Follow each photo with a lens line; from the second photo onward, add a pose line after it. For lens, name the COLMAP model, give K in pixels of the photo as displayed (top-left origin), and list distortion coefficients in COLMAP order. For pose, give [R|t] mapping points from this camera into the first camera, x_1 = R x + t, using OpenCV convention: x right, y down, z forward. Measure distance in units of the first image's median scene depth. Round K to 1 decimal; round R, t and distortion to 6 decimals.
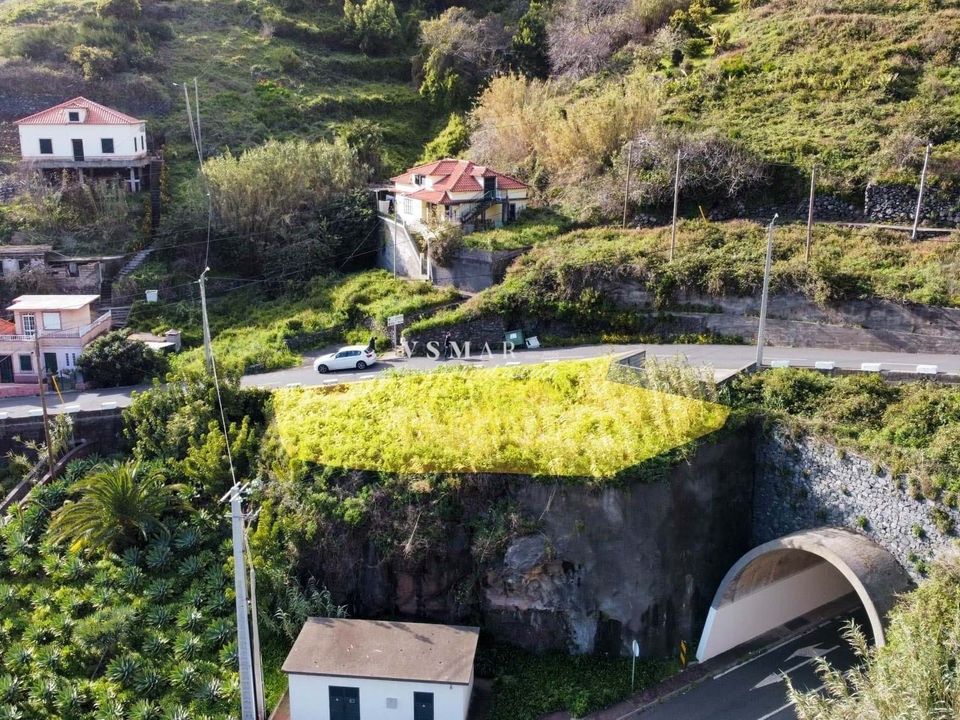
lens RADIAL K [[967.7, 0, 480.3], [0, 967.7, 364.8], [0, 0, 1]] dist [-0.008029, 0.000000]
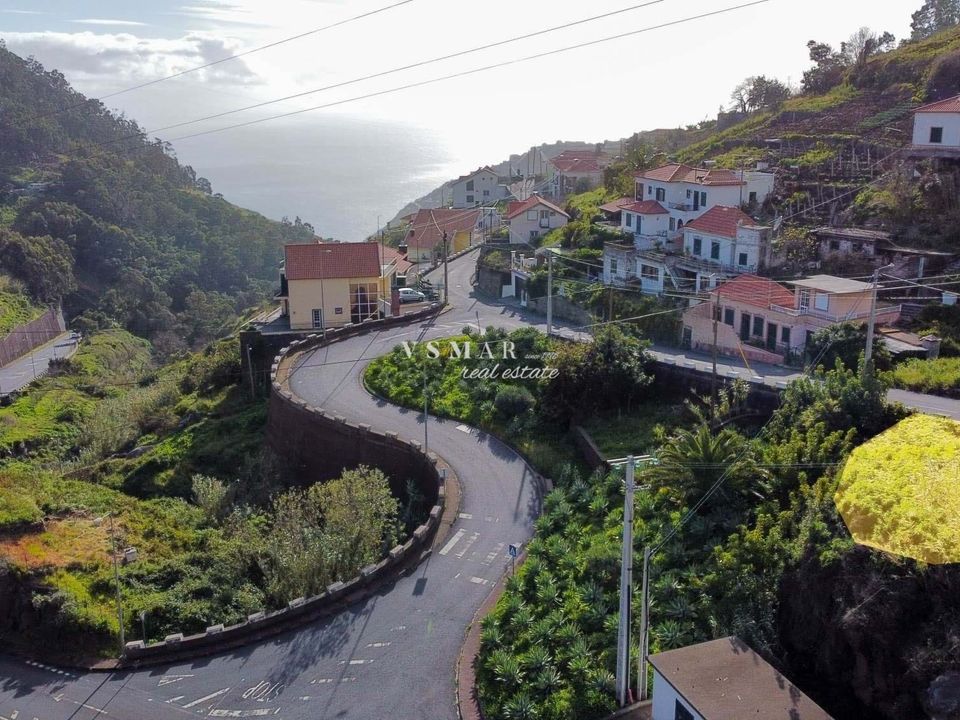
lens RADIAL K [[967.7, 0, 479.4], [0, 967.7, 352.7], [0, 0, 1]] dist [-0.008029, 0.000000]
pose [[0.474237, 0.223460, -0.851566, 0.323345], [-0.232106, 0.964766, 0.123905, -0.042764], [0.849250, 0.138894, 0.509394, 0.214190]]
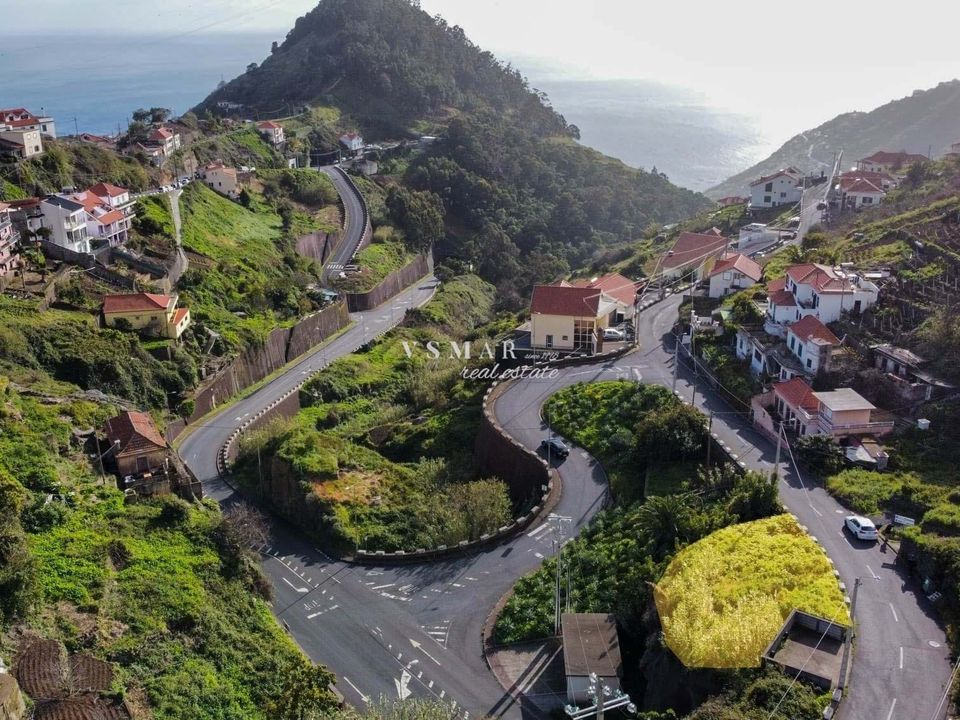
lens RADIAL K [[967.7, 0, 480.5], [0, 967.7, 361.7], [0, 0, 1]] dist [-0.008029, 0.000000]
pose [[0.096437, 0.342445, -0.934576, 1.006638], [-0.260302, 0.914951, 0.308394, -0.506849], [0.960699, 0.213531, 0.177374, 0.259530]]
